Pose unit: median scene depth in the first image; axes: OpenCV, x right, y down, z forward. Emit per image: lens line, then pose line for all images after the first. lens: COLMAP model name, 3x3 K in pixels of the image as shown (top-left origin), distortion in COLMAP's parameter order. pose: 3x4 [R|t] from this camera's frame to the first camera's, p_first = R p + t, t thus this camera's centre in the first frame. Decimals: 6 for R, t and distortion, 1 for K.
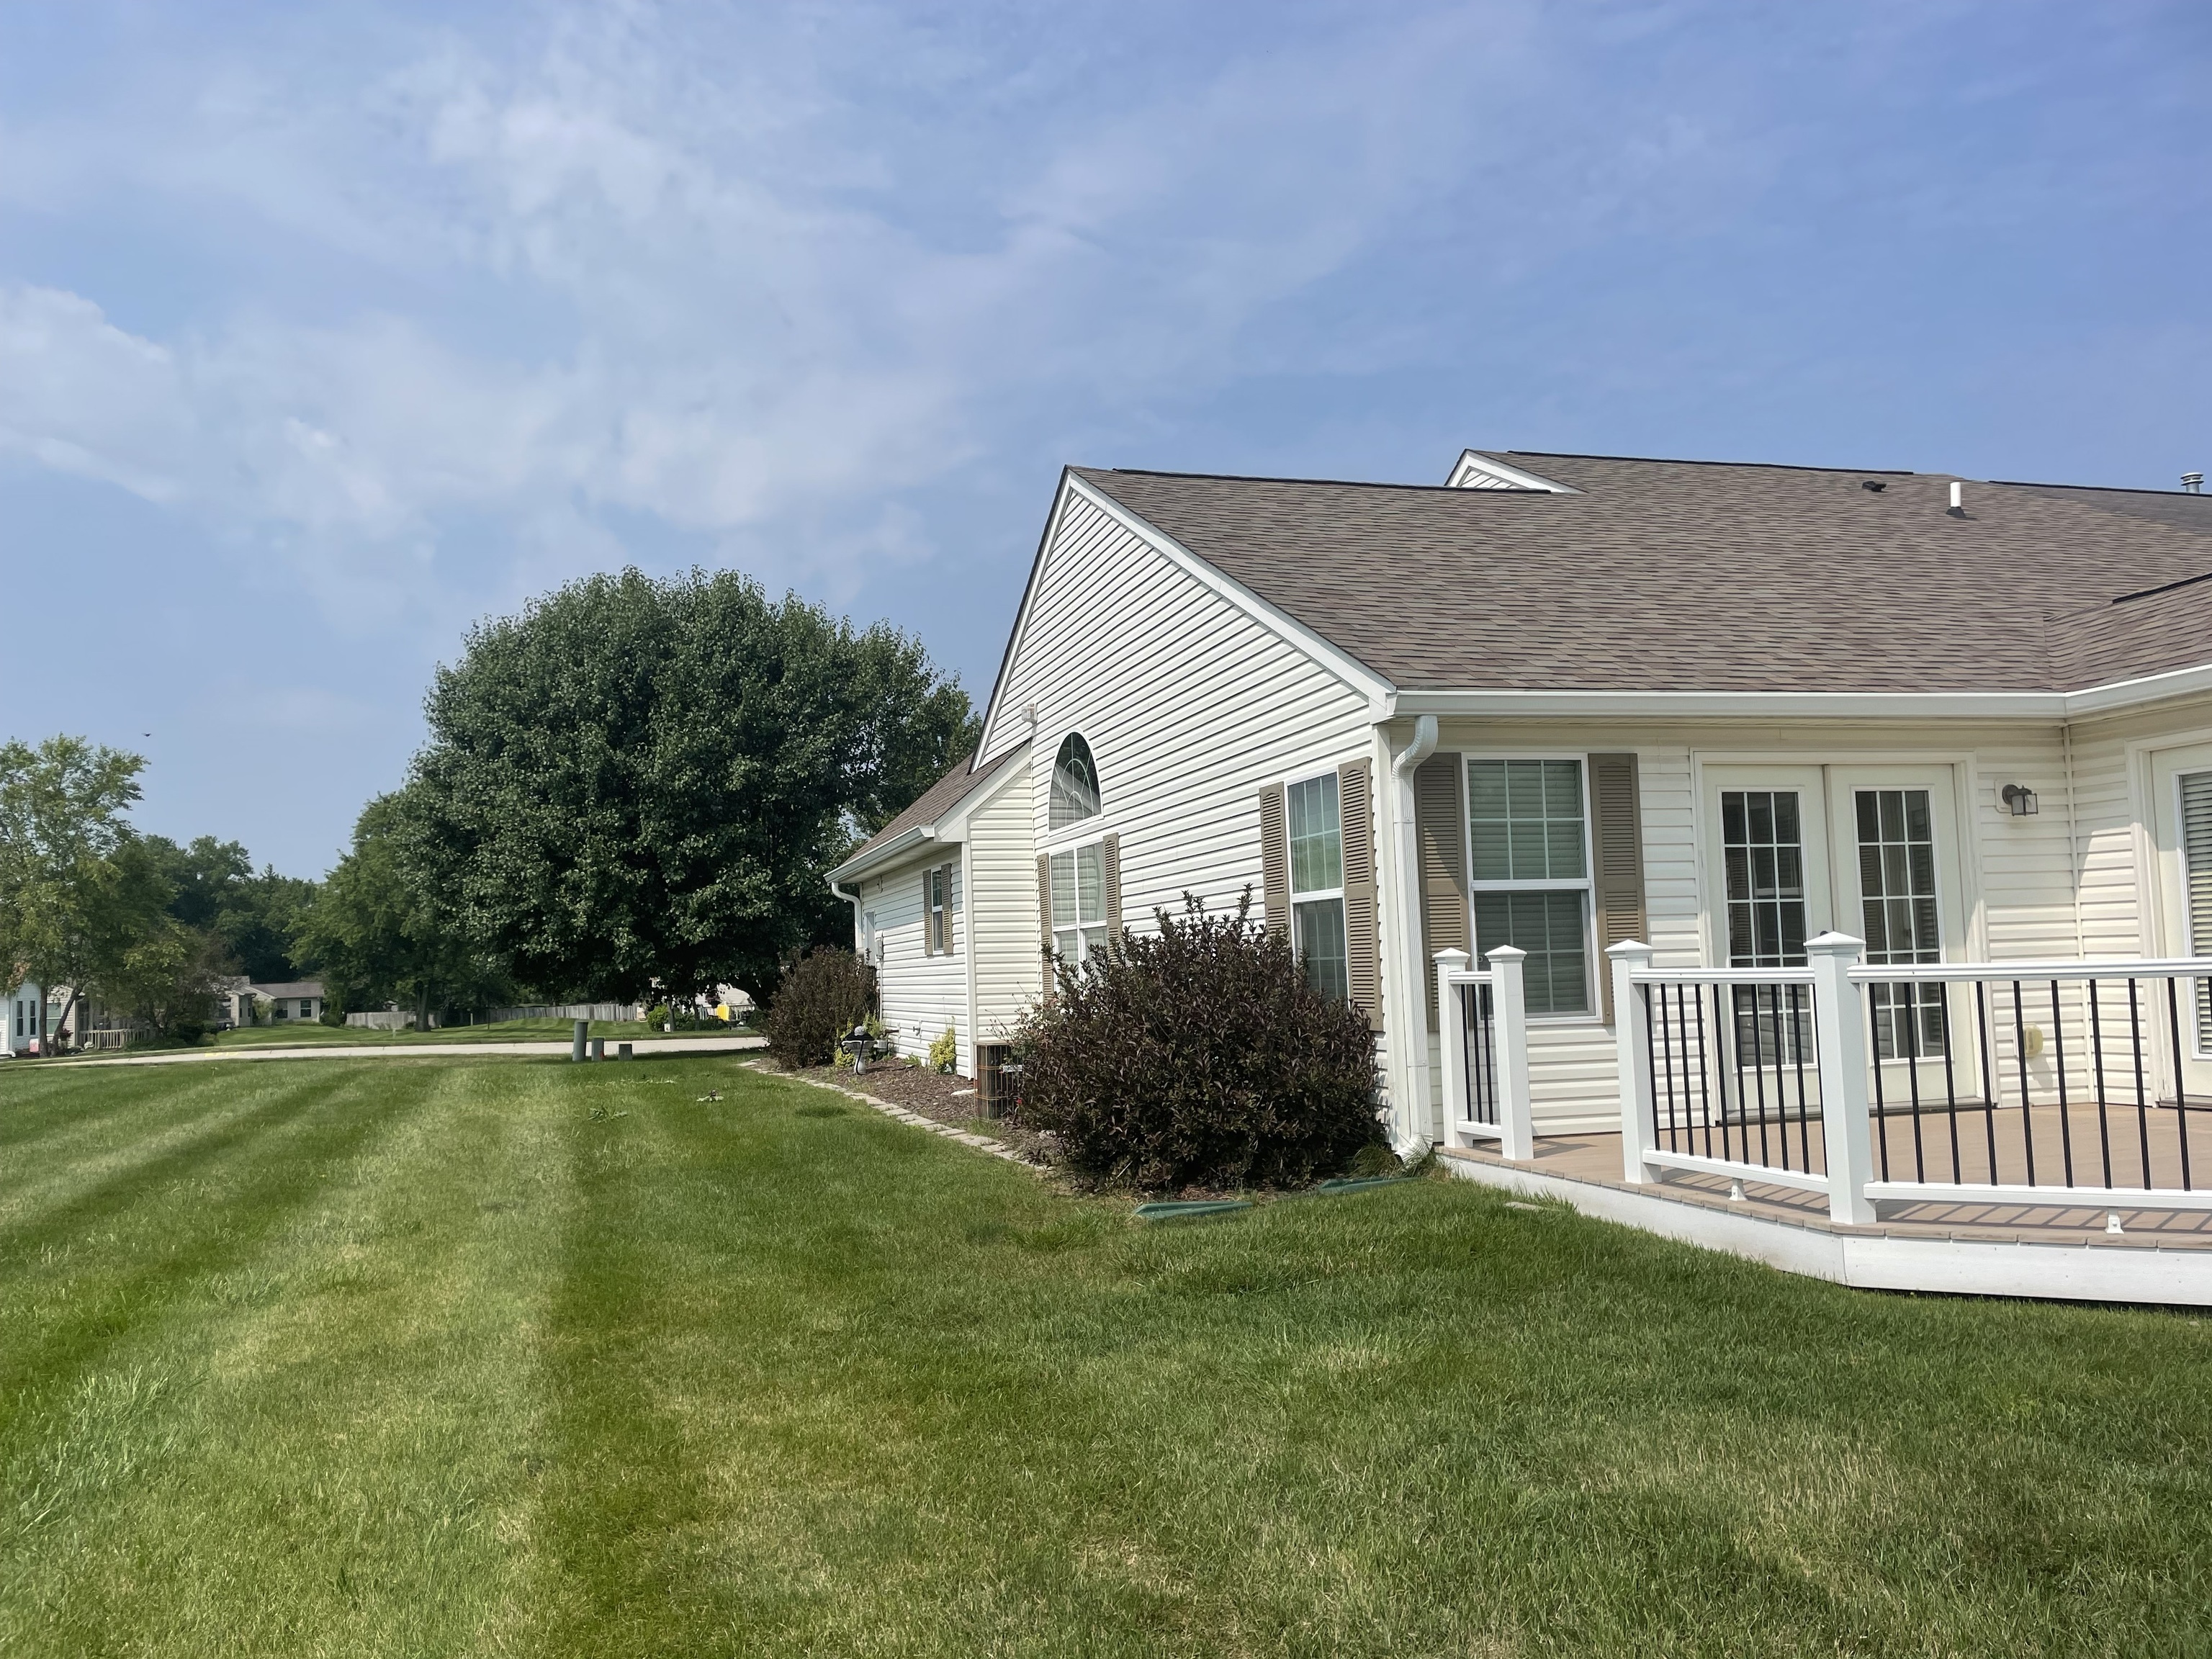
lens RADIAL K [[1642.7, 0, 1102.9], [0, 1642.7, 855.5], [0, 0, 1]] dist [0.092563, -0.112242]
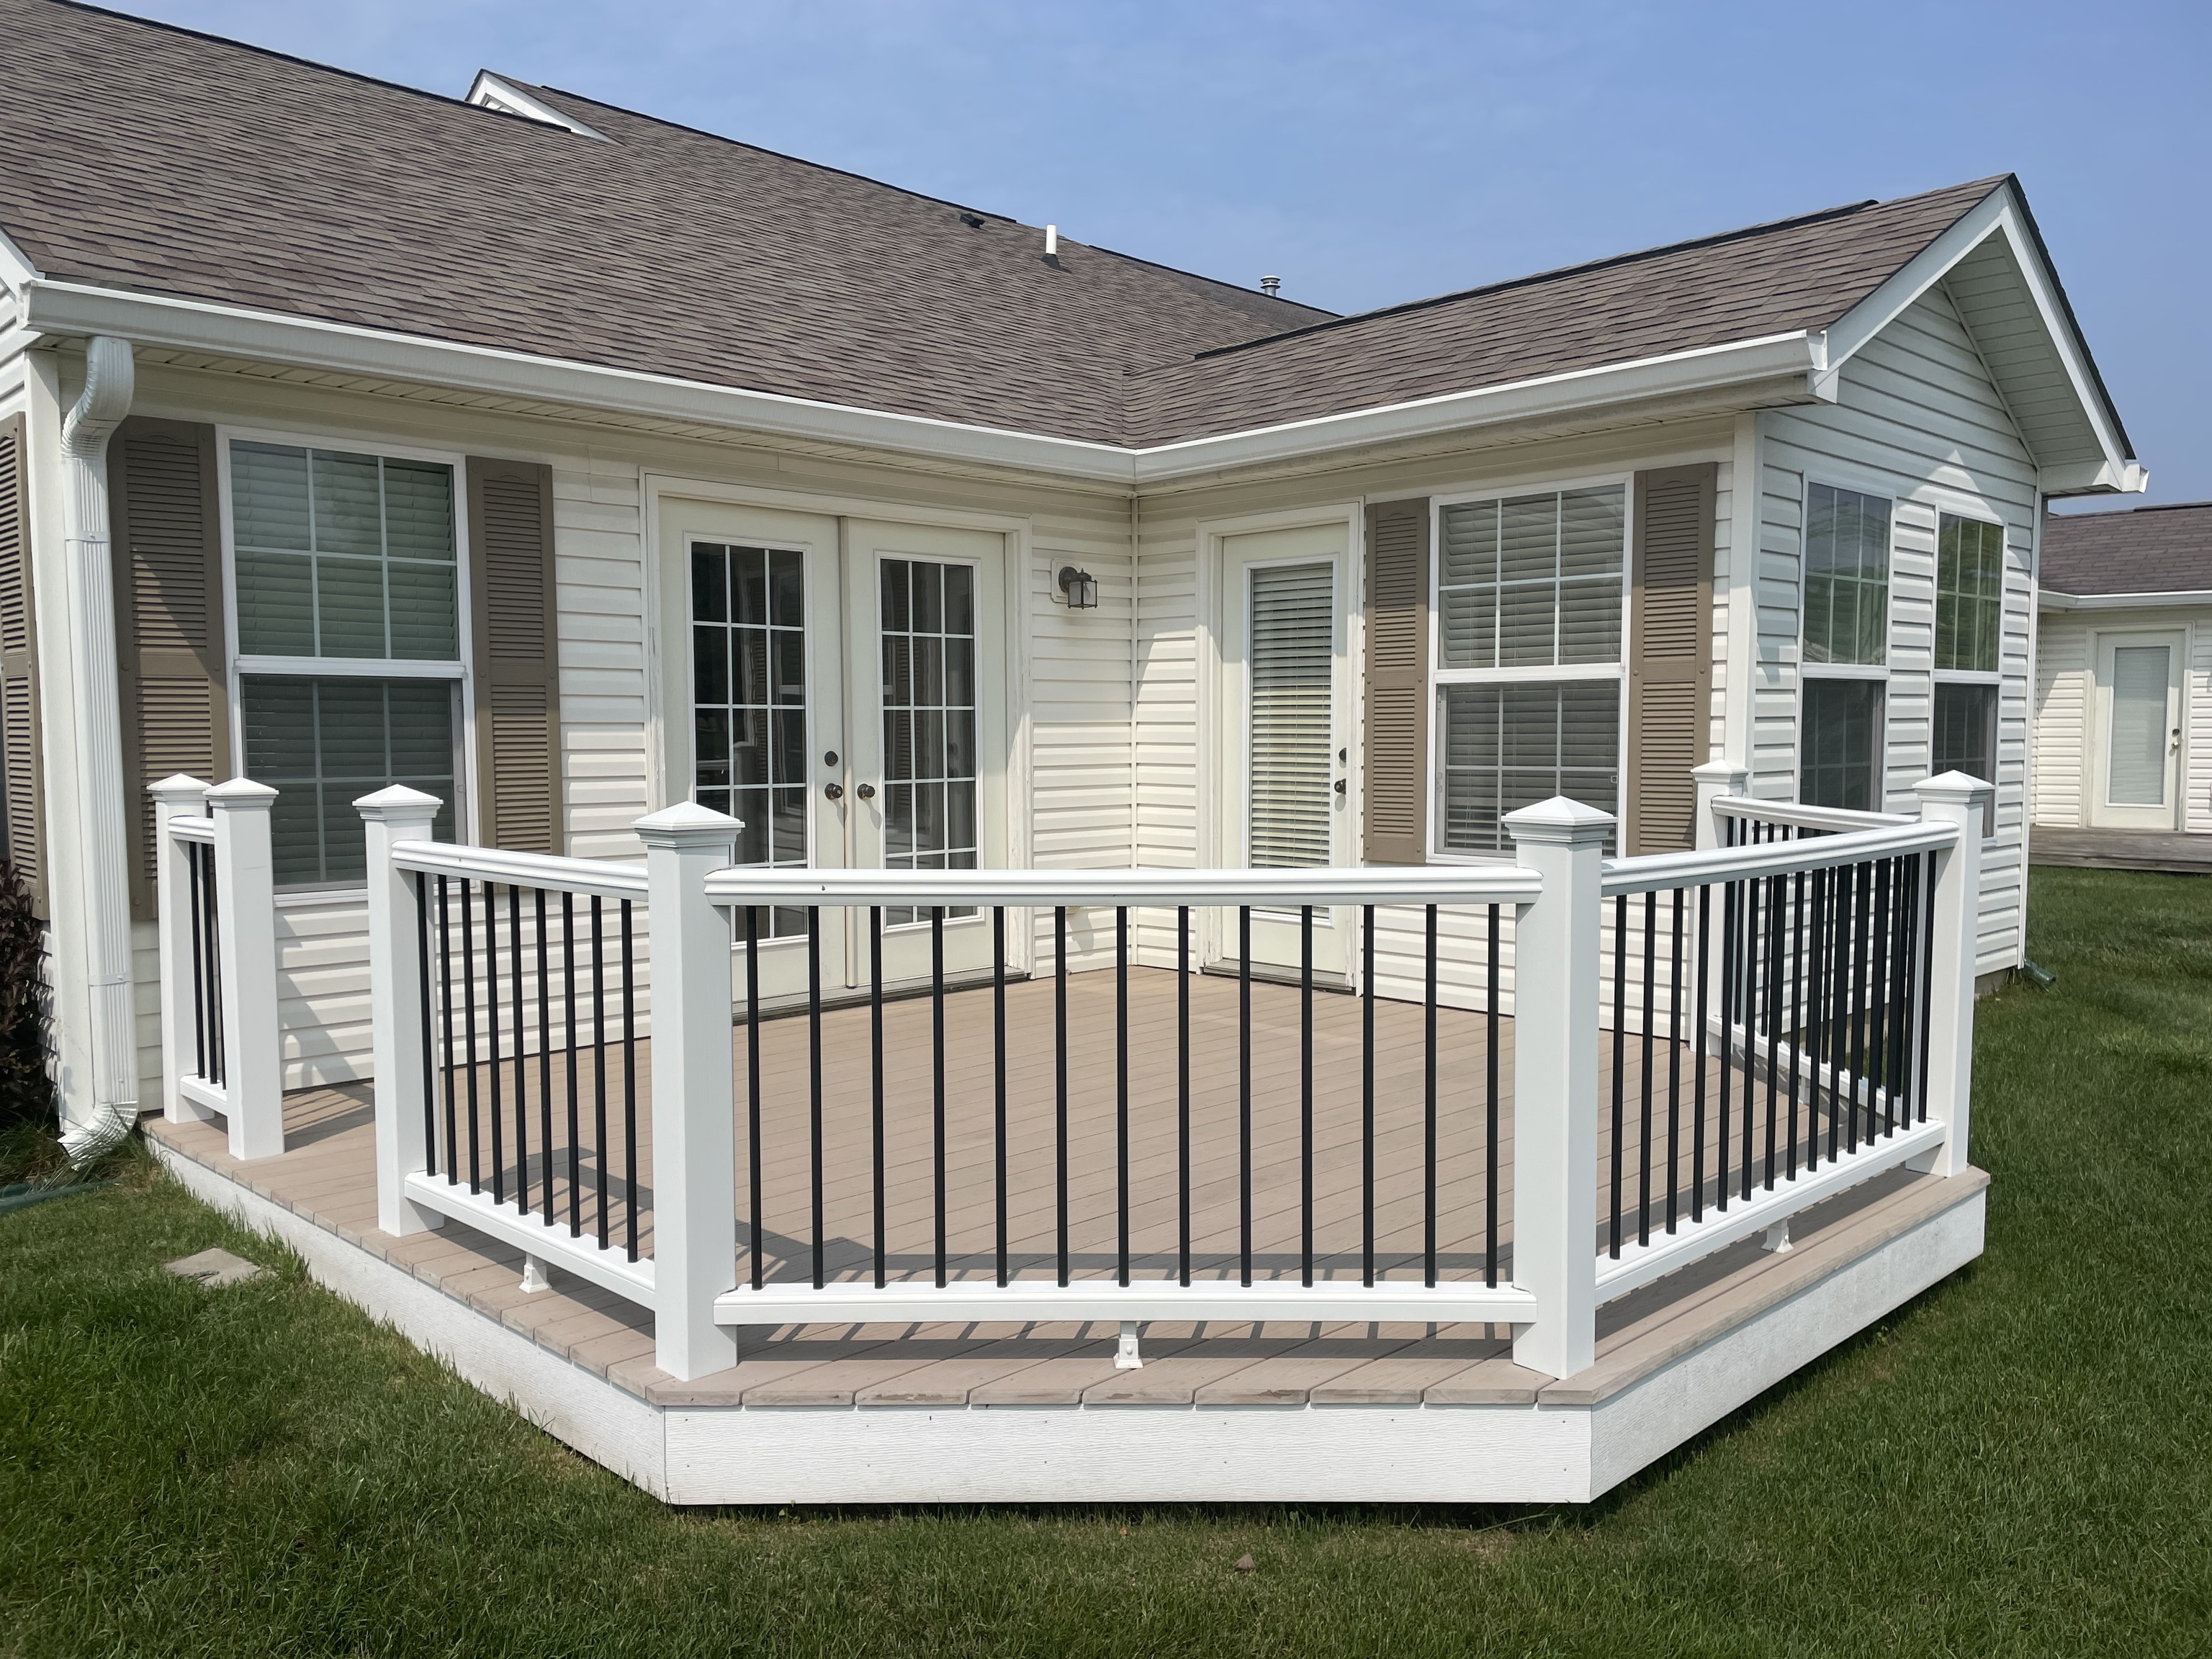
lens RADIAL K [[1642.7, 0, 1102.9], [0, 1642.7, 855.5], [0, 0, 1]] dist [0.092563, -0.112242]
pose [[0.877484, -0.007231, 0.479551, 0.195294], [-0.057761, 0.991015, 0.120634, -0.002891], [-0.476115, -0.133554, 0.869182, 0.320271]]
